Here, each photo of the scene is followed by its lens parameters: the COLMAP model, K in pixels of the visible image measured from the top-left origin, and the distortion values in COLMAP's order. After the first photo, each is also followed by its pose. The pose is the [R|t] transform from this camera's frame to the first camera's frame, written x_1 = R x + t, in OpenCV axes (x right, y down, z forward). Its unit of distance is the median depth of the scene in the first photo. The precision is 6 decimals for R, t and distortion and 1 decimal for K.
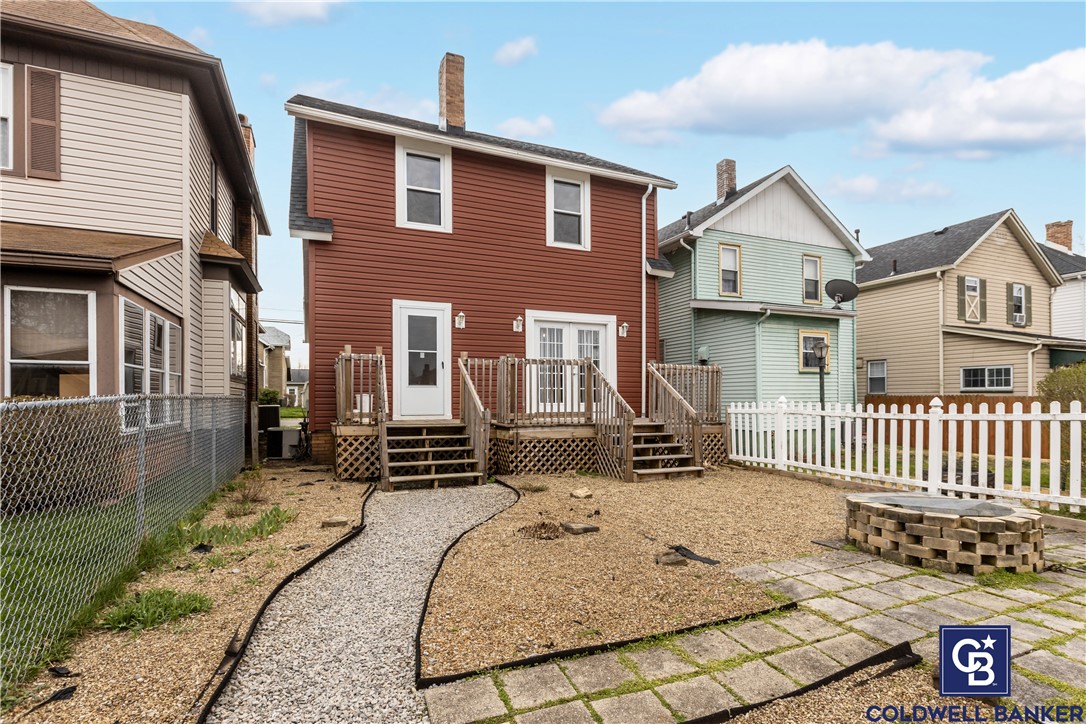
lens RADIAL K [[540.3, 0, 564.4], [0, 540.3, 396.8], [0, 0, 1]] dist [0.006330, -0.001396]
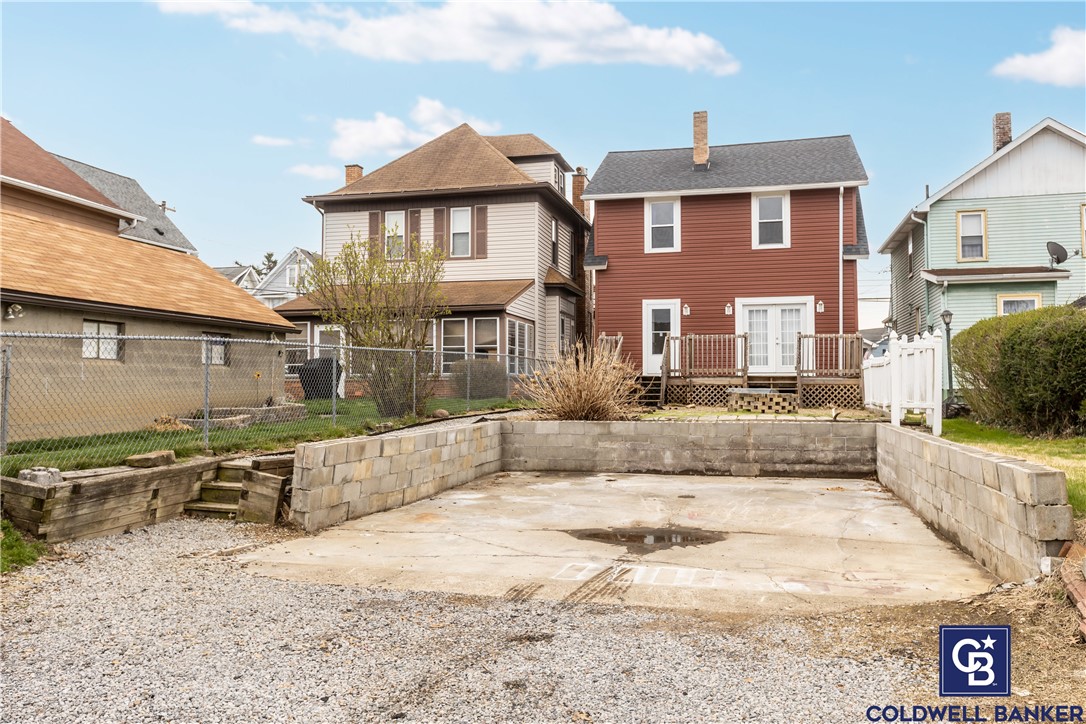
lens RADIAL K [[890.3, 0, 546.4], [0, 890.3, 362.3], [0, 0, 1]] dist [-0.008817, -0.004163]
pose [[0.784366, -0.020942, -0.619944, 1.041829], [0.000522, 0.999452, -0.033102, 0.084532], [0.620298, 0.025640, 0.783947, -1.170759]]
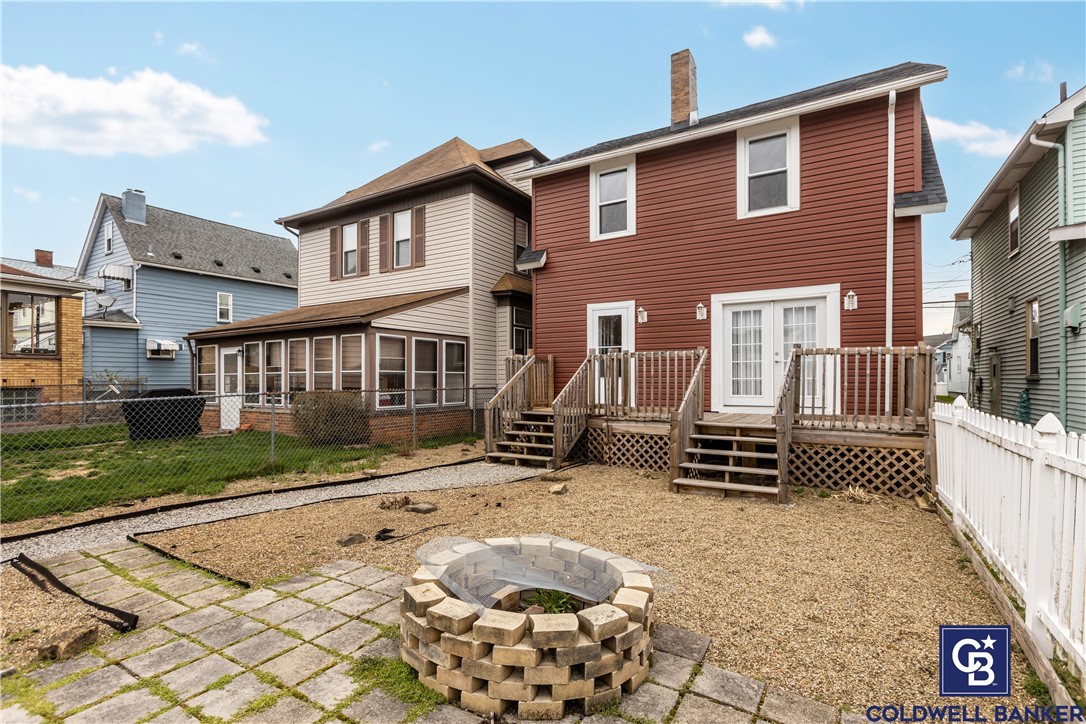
lens RADIAL K [[512.5, 0, 545.9], [0, 512.5, 382.3], [0, 0, 1]] dist [-0.013013, 0.000225]
pose [[0.569427, 0.002536, -0.822038, 0.536195], [0.003013, 0.999982, 0.005172, -0.017235], [0.822036, -0.005421, 0.569409, 0.288257]]
